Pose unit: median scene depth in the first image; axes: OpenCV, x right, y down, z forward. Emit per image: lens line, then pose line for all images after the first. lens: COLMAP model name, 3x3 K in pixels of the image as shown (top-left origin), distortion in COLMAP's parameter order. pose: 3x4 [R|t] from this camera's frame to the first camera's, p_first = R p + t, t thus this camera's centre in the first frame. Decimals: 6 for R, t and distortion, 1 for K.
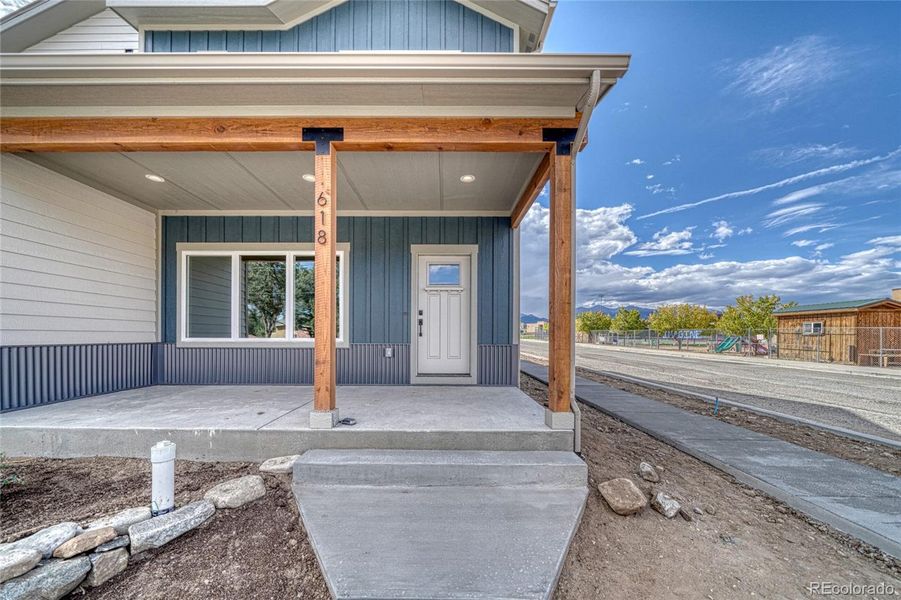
lens RADIAL K [[314.1, 0, 443.9], [0, 314.1, 342.4], [0, 0, 1]] dist [-0.010954, -0.000044]
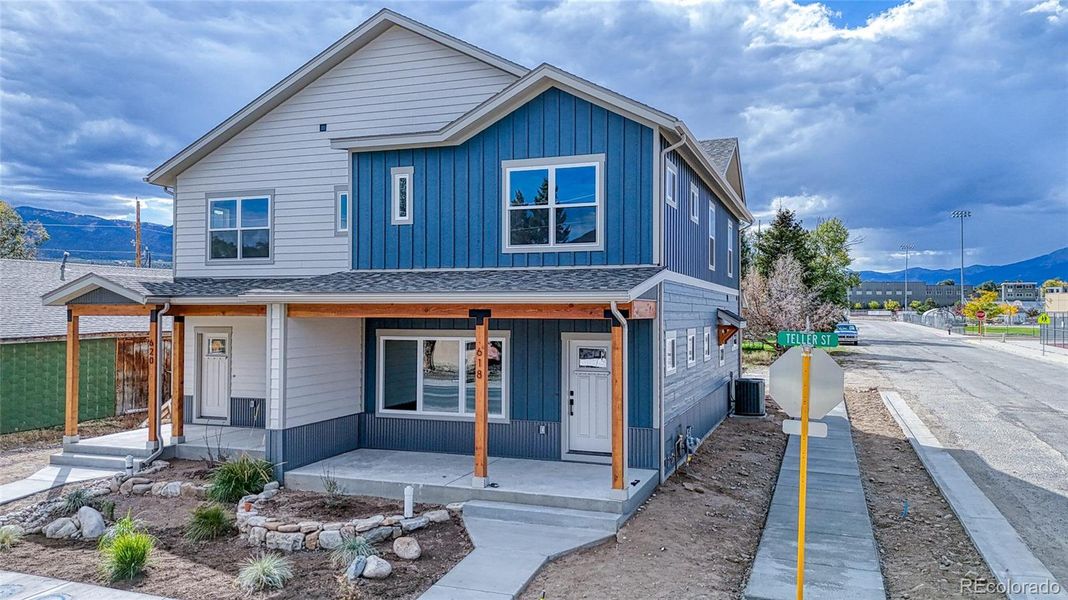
lens RADIAL K [[791.7, 0, 537.1], [0, 791.7, 298.9], [0, 0, 1]] dist [0.072263, 0.000375]
pose [[0.935130, -0.010181, -0.354159, 1.271179], [-0.001105, 0.999498, -0.031652, -0.539321], [0.354303, 0.029990, 0.934650, -2.594719]]
